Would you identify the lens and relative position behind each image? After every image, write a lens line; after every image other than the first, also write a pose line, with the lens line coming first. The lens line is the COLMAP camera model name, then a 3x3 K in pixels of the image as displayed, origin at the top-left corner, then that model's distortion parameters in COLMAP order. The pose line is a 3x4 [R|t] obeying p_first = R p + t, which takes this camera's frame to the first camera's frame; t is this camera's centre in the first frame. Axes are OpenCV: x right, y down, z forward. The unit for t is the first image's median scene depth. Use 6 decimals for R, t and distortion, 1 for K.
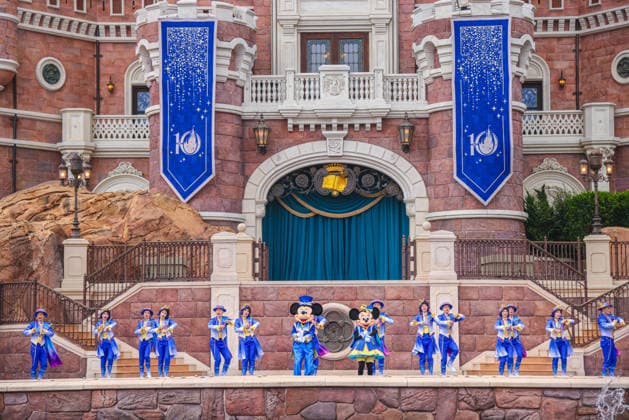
lens RADIAL K [[1547.6, 0, 314.5], [0, 1547.6, 210.0], [0, 0, 1]] dist [0.490797, -0.771540]
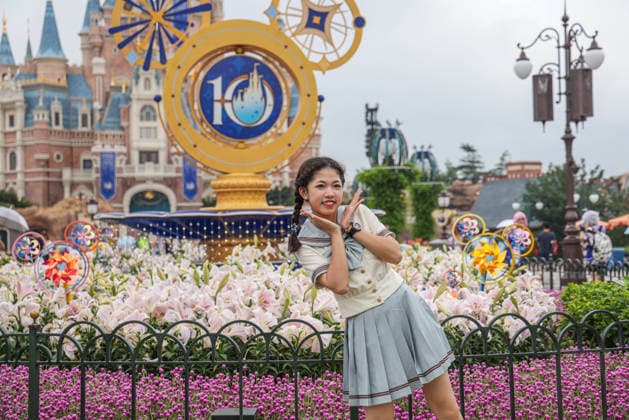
lens RADIAL K [[1170.9, 0, 314.5], [0, 1170.9, 210.0], [0, 0, 1]] dist [0.317356, -0.004033]
pose [[0.984996, -0.006983, 0.172437, -0.081509], [-0.005035, 0.997593, 0.069164, -0.174821], [-0.172505, -0.068995, 0.982589, -1.751600]]
